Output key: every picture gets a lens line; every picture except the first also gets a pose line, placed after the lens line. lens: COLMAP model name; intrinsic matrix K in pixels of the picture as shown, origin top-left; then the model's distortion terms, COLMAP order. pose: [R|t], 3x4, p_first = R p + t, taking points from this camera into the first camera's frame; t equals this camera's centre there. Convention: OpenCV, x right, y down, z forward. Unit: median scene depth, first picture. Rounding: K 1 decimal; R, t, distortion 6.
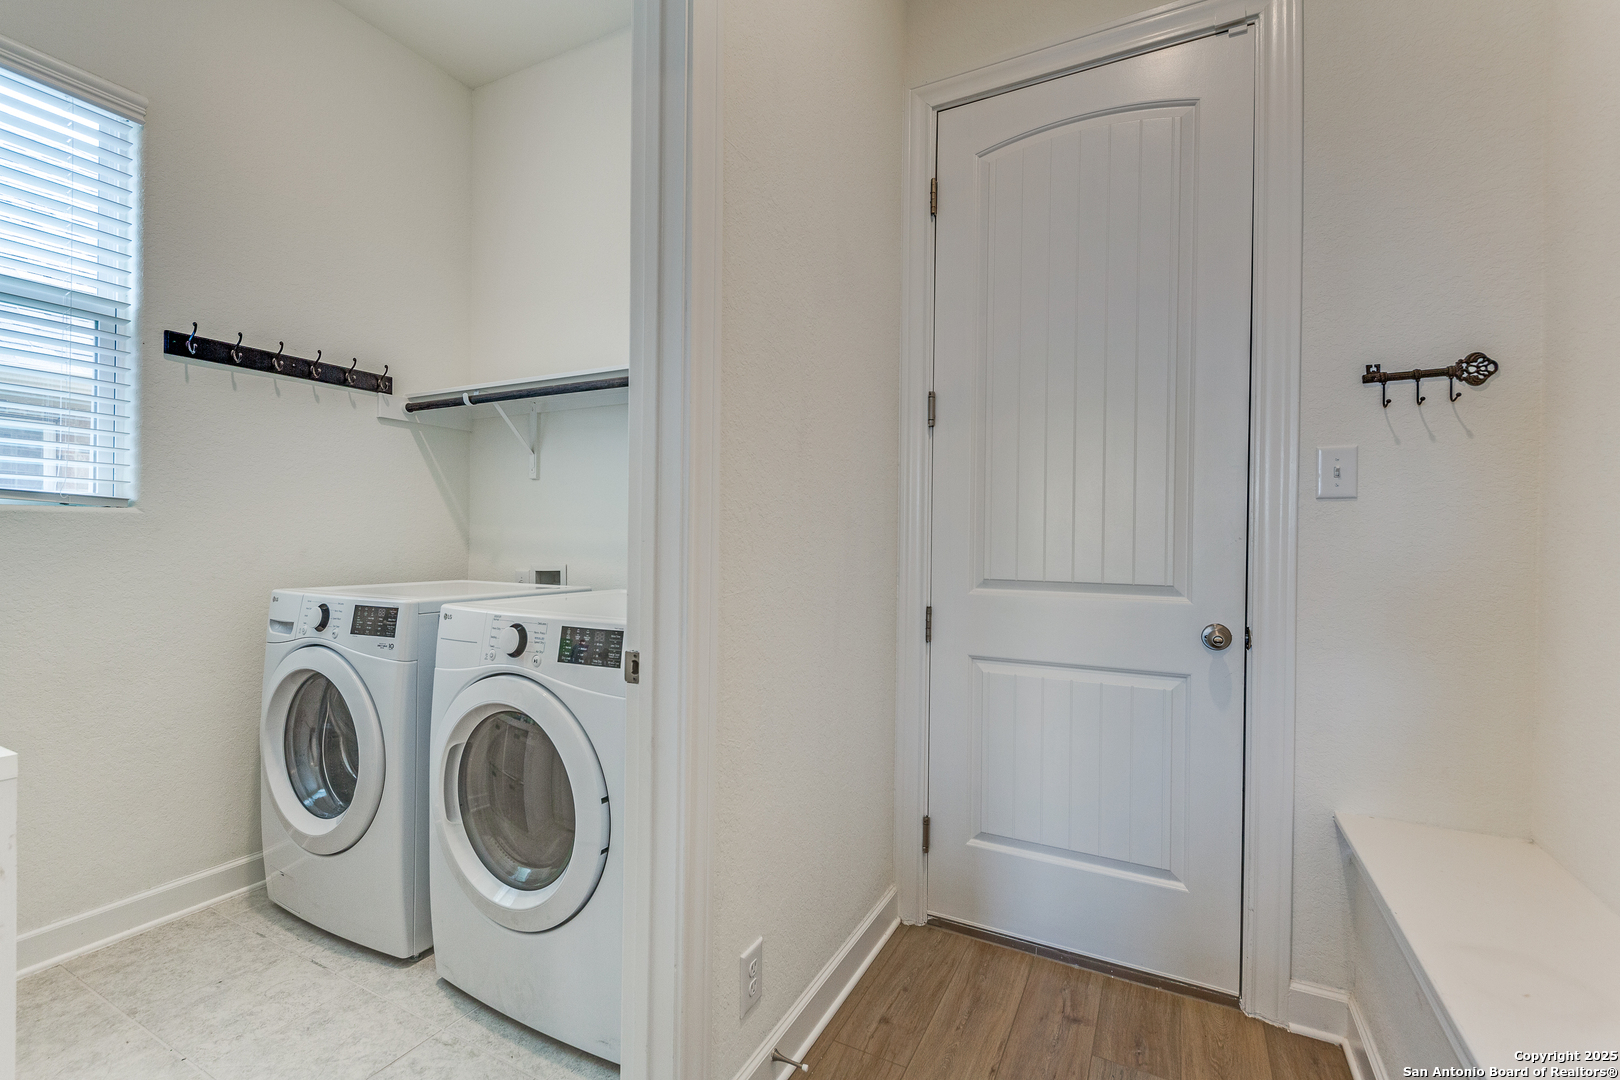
lens RADIAL K [[710.0, 0, 807.9], [0, 710.0, 538.6], [0, 0, 1]] dist [0.008565, -0.003278]
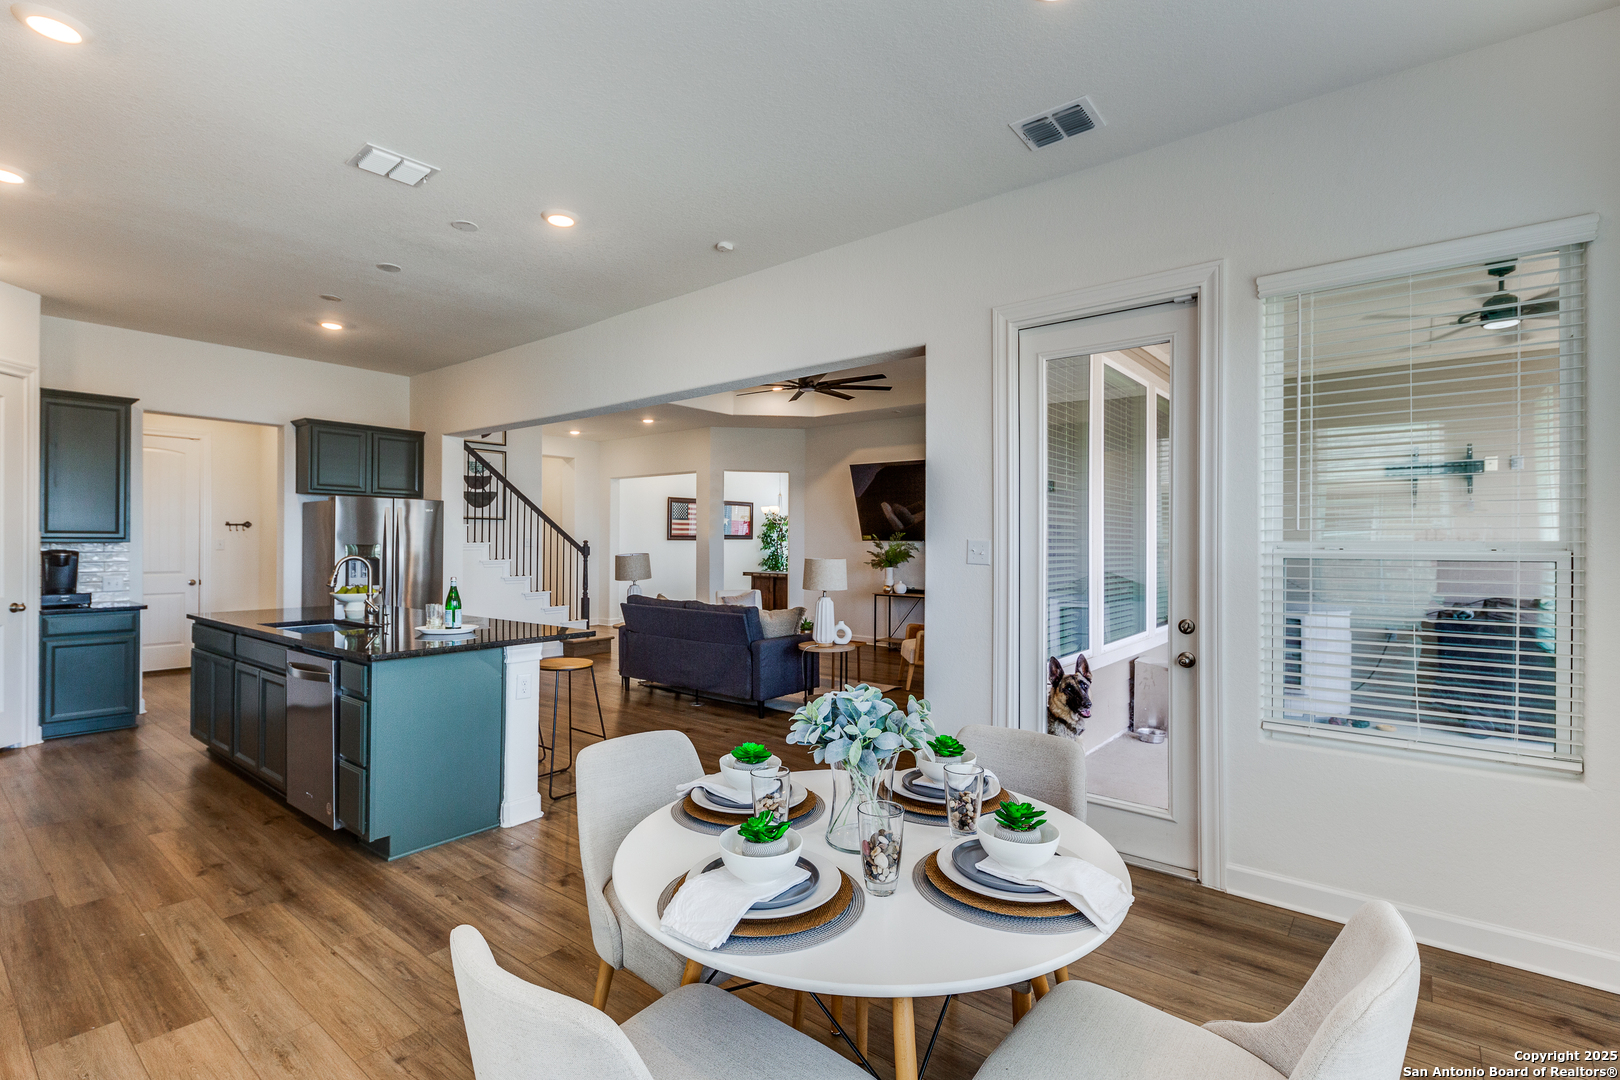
lens RADIAL K [[738.9, 0, 809.2], [0, 738.9, 546.7], [0, 0, 1]] dist [-0.000183, -0.002588]
pose [[0.195775, -0.009755, 0.980600, -3.300041], [-0.000739, 0.999949, 0.010095, -0.134934], [-0.980649, -0.002701, 0.195758, -3.793127]]
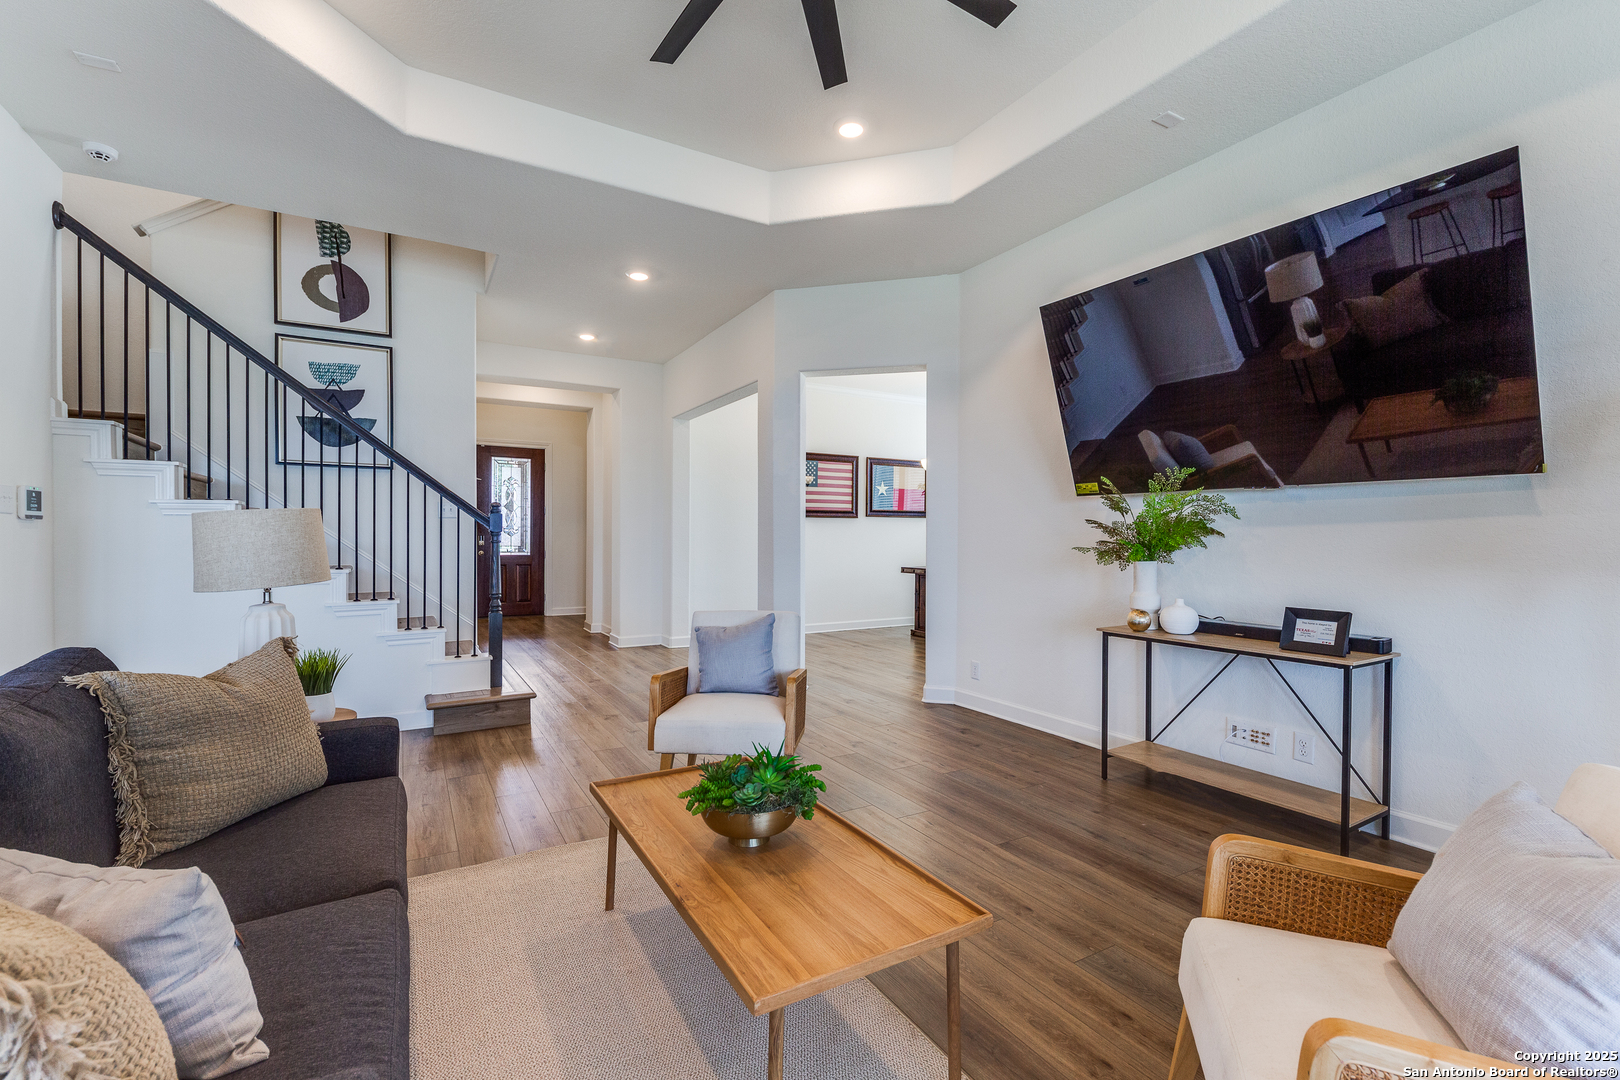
lens RADIAL K [[710.0, 0, 815.2], [0, 710.0, 536.0], [0, 0, 1]] dist [0.008565, -0.003278]
pose [[0.529315, -0.001997, 0.848423, 0.299751], [0.001682, 0.999998, 0.001304, 0.008063], [-0.848423, 0.000737, 0.529318, -3.549919]]
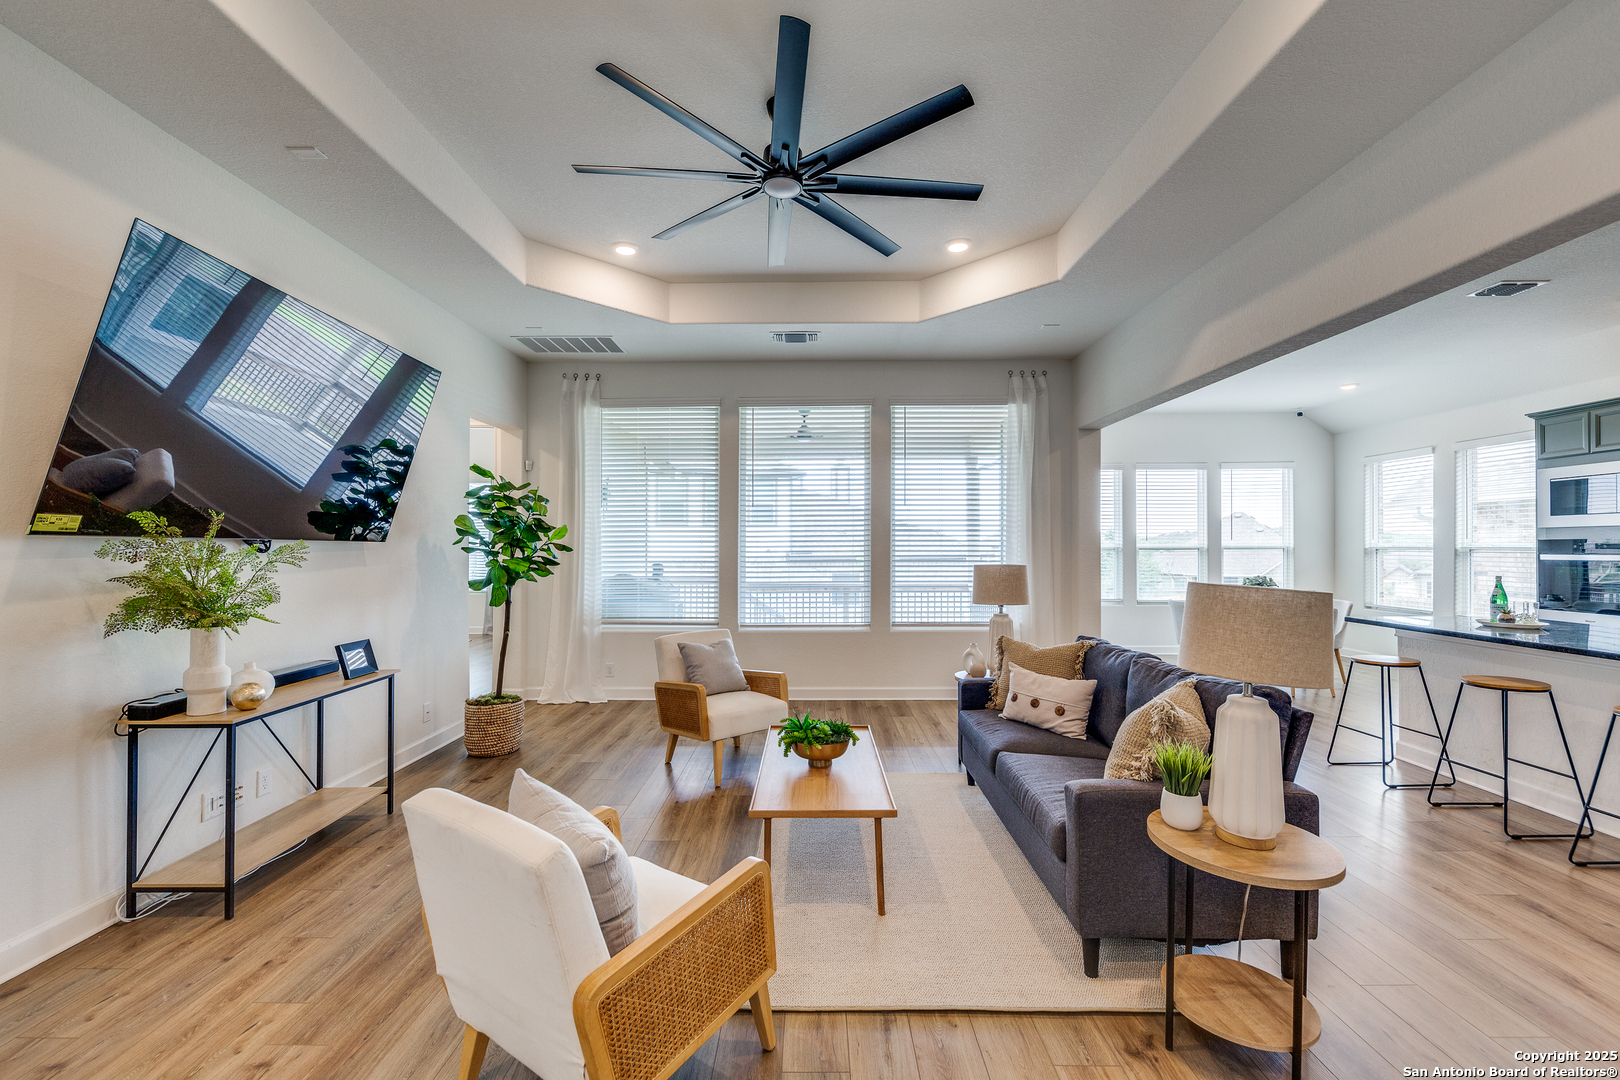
lens RADIAL K [[659.9, 0, 813.9], [0, 659.9, 547.5], [0, 0, 1]] dist [0.003363, -0.000193]
pose [[-0.889859, -0.003657, -0.456221, 2.086890], [-0.003830, 0.999993, -0.000546, -0.105651], [0.456220, 0.001262, -0.889866, -1.205804]]
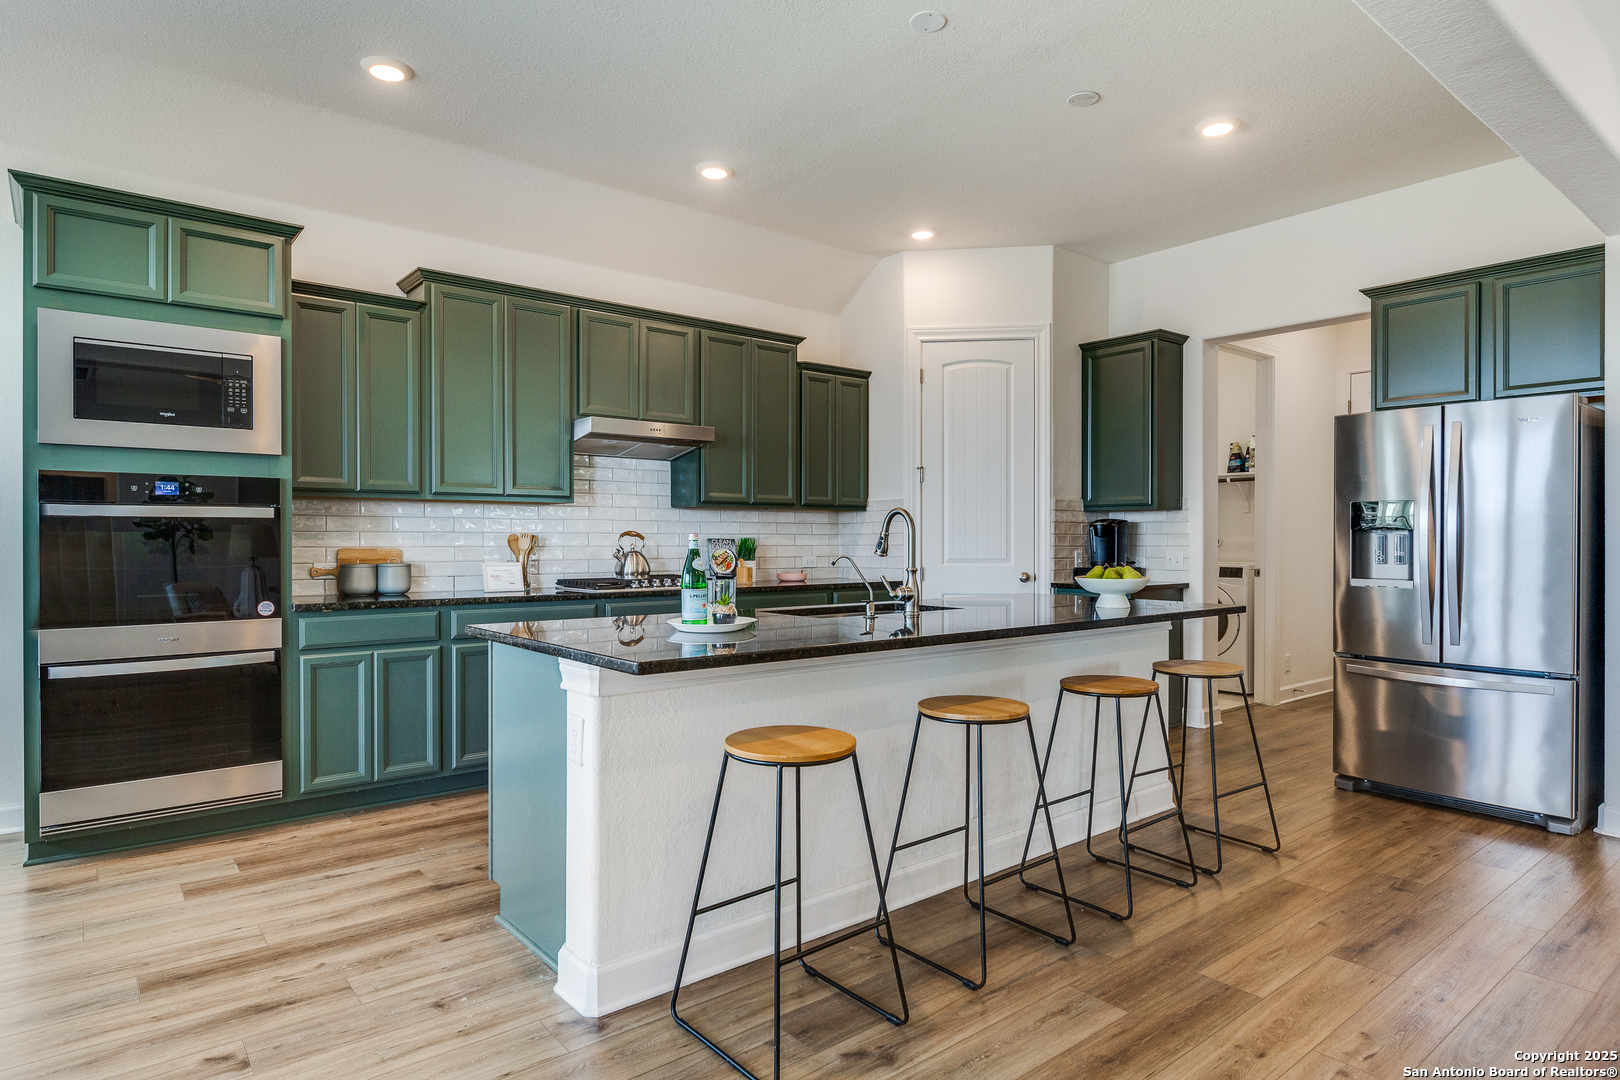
lens RADIAL K [[912.9, 0, 802.0], [0, 912.9, 530.0], [0, 0, 1]] dist [0.025345, -0.002477]
pose [[0.914918, -0.009661, -0.403525, -0.356609], [0.004389, 0.999893, -0.013987, 0.004973], [0.403616, 0.011026, 0.914862, -3.698220]]
